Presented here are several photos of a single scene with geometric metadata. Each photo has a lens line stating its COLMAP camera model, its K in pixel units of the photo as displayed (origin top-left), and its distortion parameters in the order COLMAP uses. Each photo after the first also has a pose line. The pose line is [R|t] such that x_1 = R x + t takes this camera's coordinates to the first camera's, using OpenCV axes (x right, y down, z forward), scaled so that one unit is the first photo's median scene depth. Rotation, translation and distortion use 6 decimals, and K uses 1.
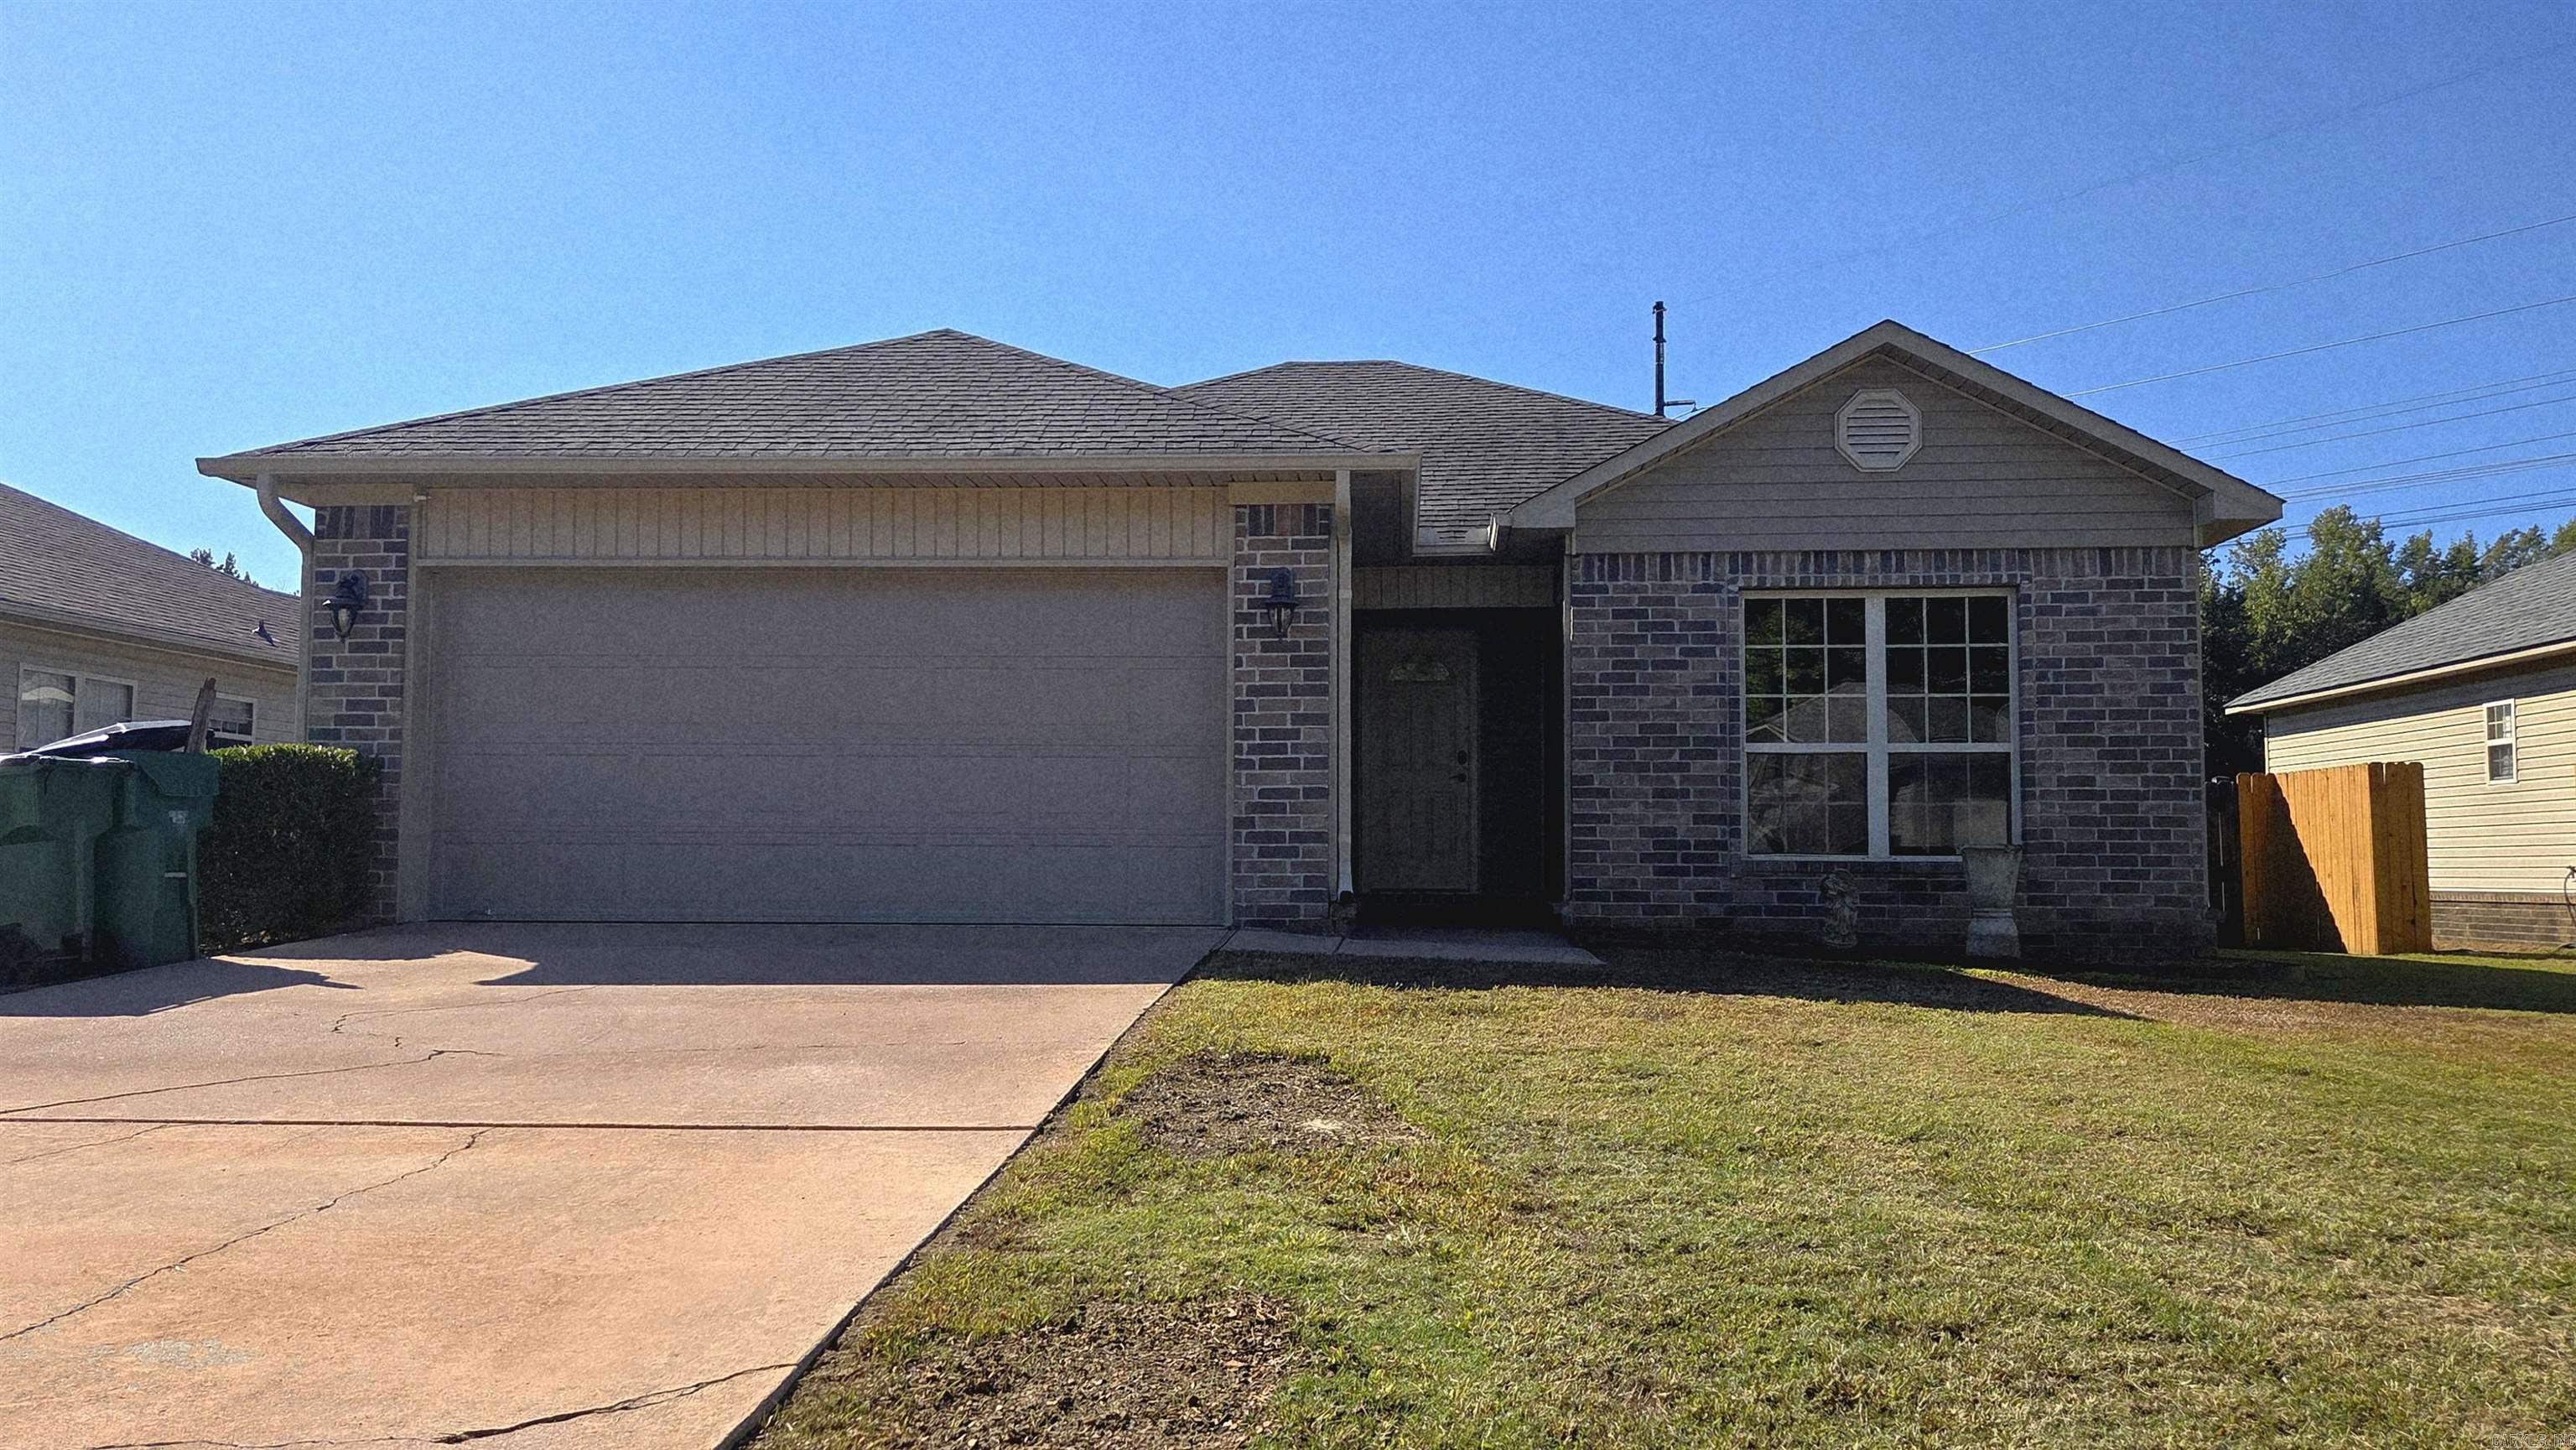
lens RADIAL K [[1961.5, 0, 1284.9], [0, 1961.5, 756.7], [0, 0, 1]] dist [0.072181, -0.000206]
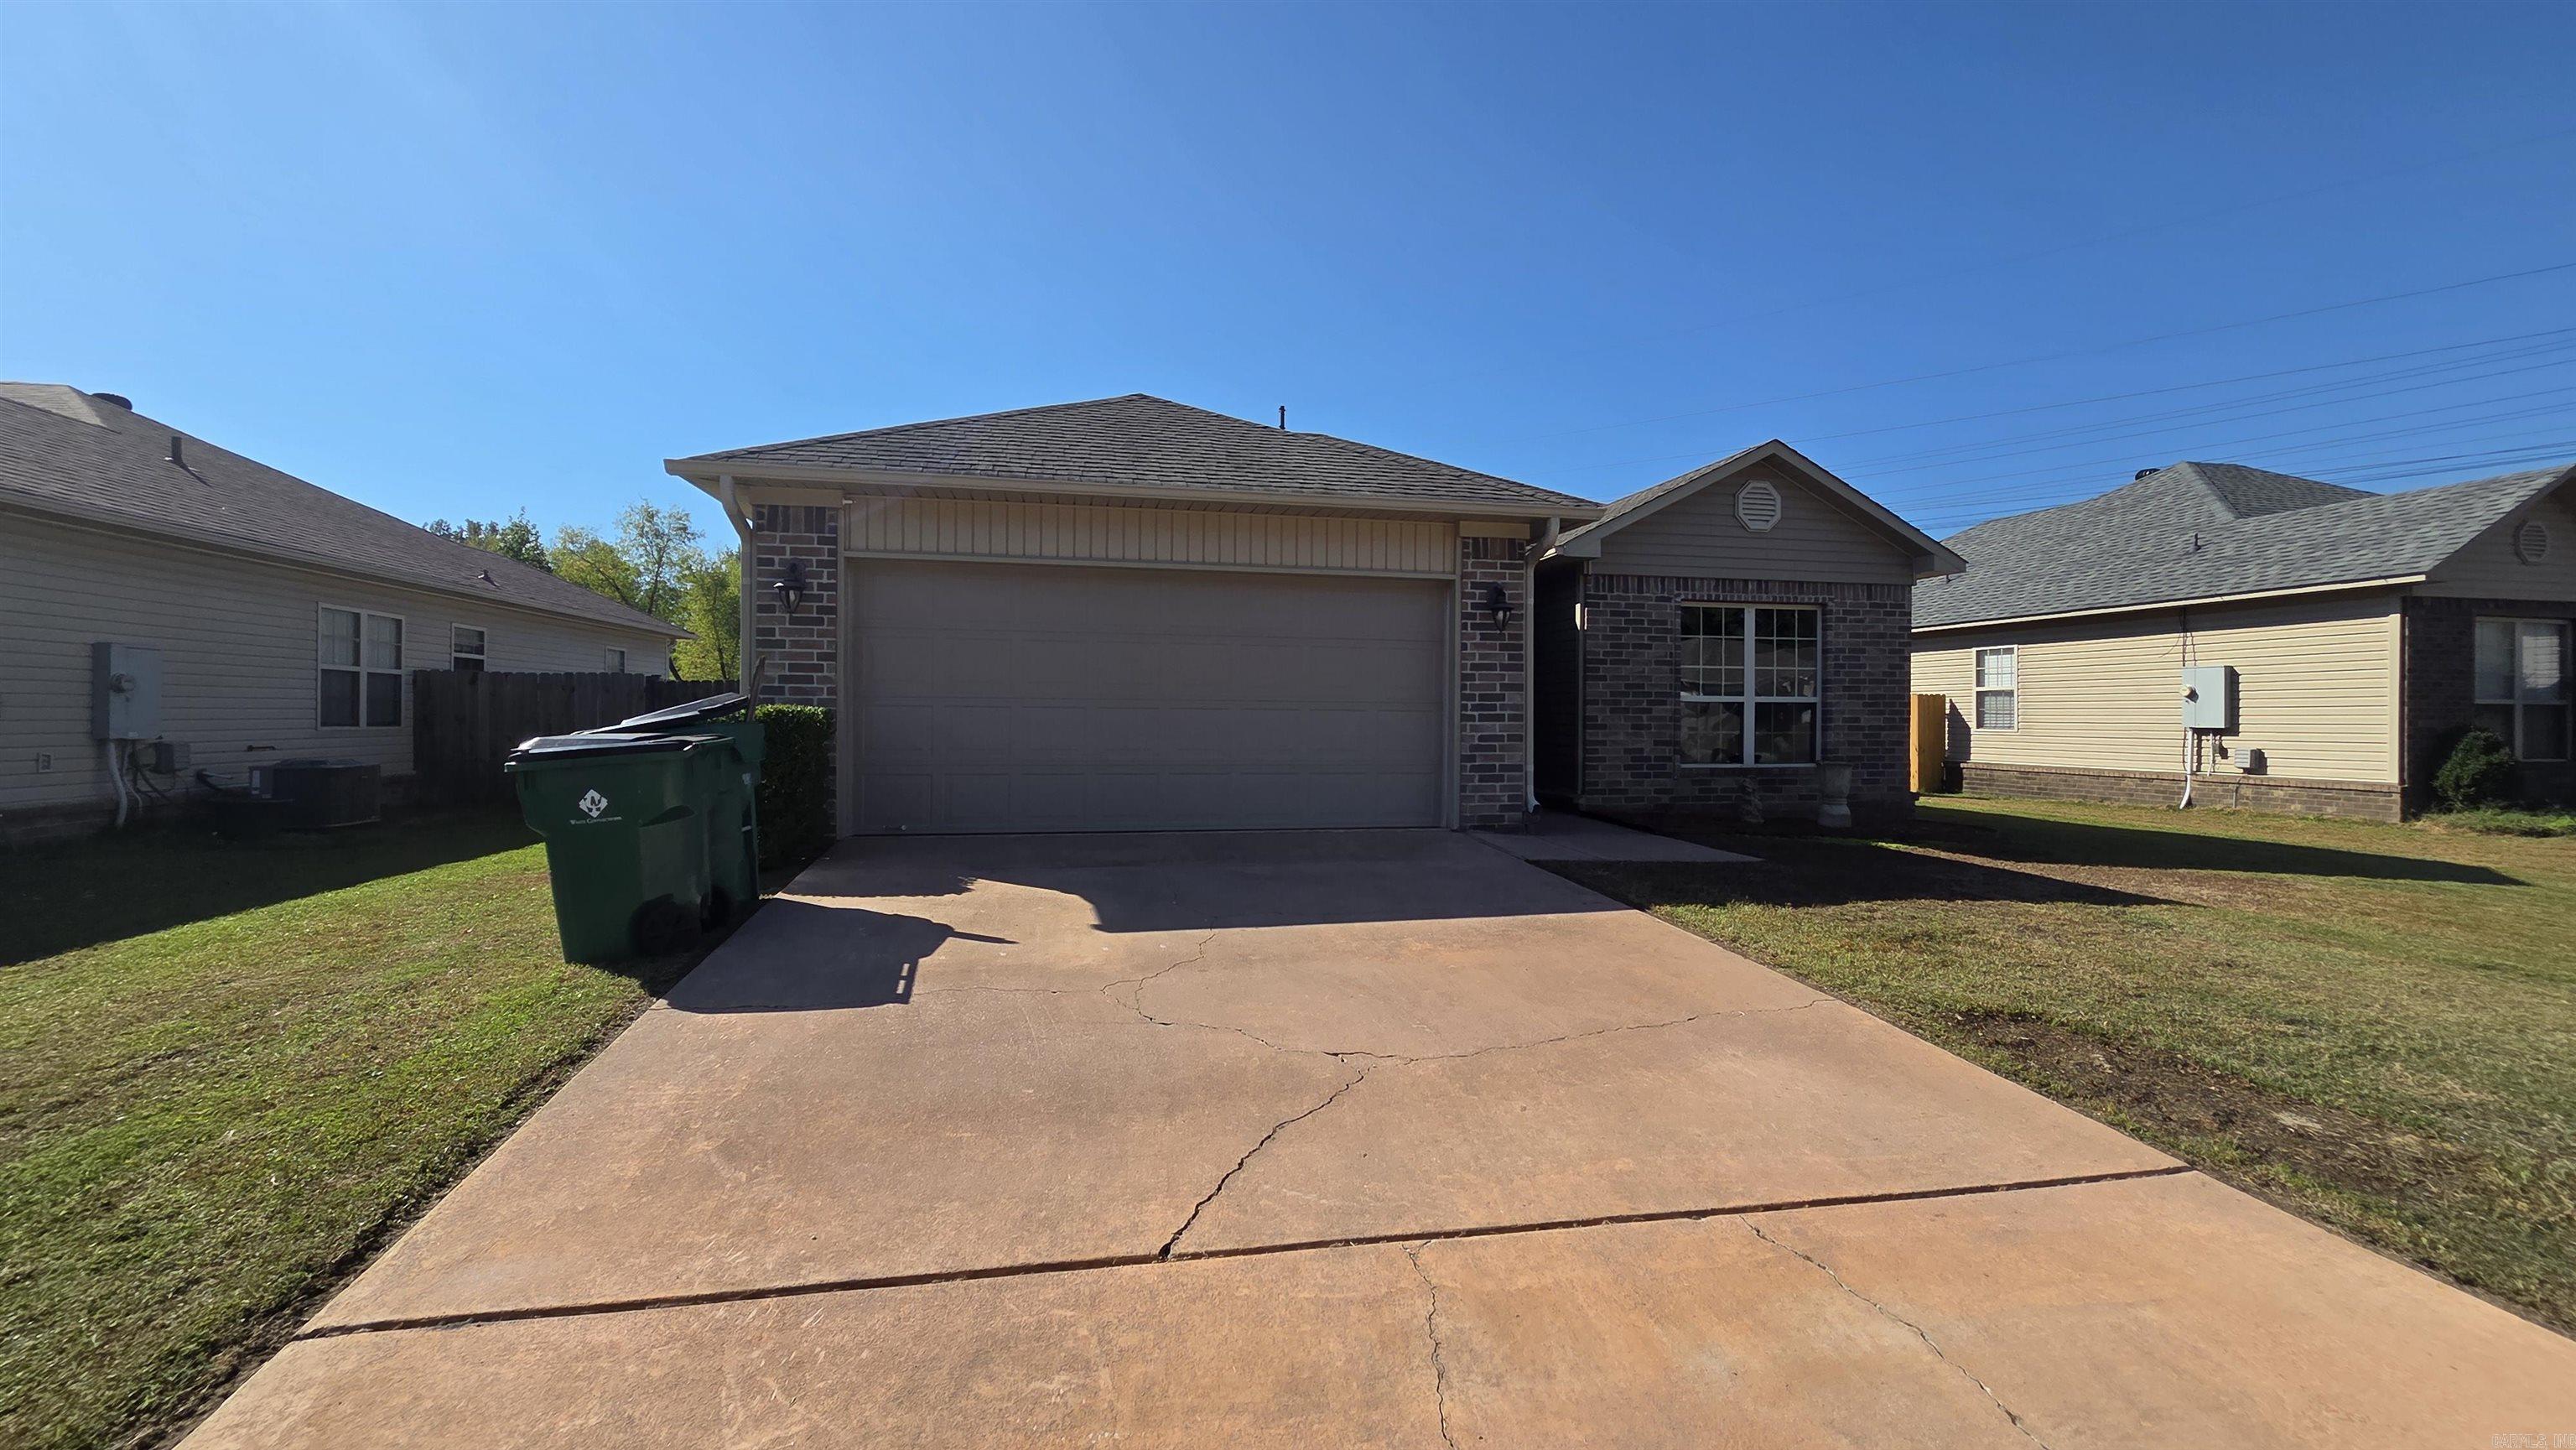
lens RADIAL K [[1049.6, 0, 1287.8], [0, 1049.6, 713.6], [0, 0, 1]] dist [0.000618, -0.000141]
pose [[0.962327, 0.001649, 0.271891, -0.347101], [-0.017954, 0.998184, 0.057494, -0.039976], [-0.271303, -0.060210, 0.960609, 0.283642]]
